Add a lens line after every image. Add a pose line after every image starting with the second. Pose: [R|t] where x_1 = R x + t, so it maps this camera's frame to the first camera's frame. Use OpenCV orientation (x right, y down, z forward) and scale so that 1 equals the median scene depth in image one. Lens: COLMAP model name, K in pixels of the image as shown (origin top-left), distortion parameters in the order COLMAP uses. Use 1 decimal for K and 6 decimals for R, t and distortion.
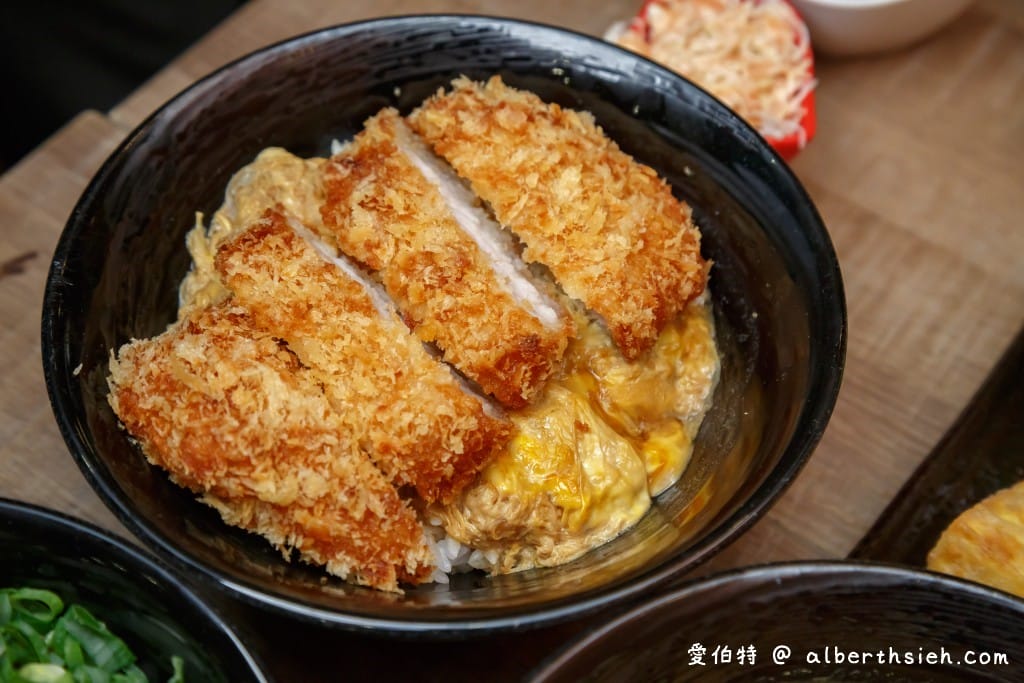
lens RADIAL K [[1638.7, 0, 509.7], [0, 1638.7, 353.5], [0, 0, 1]] dist [0.152626, -0.004880]
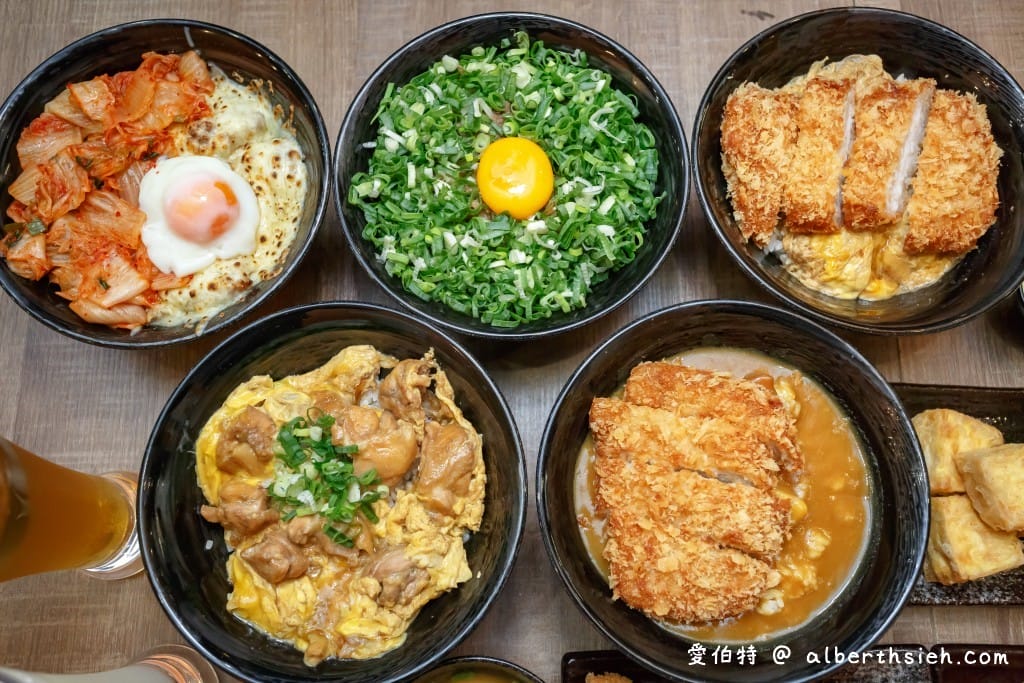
lens RADIAL K [[832.7, 0, 512.0], [0, 832.7, 341.5], [0, 0, 1]] dist [0.028060, 0.012866]
pose [[0.596941, 0.773105, -0.214406, 0.099306], [-0.639839, 0.619984, 0.454121, -0.095408], [0.484011, -0.133898, 0.864757, -0.235629]]
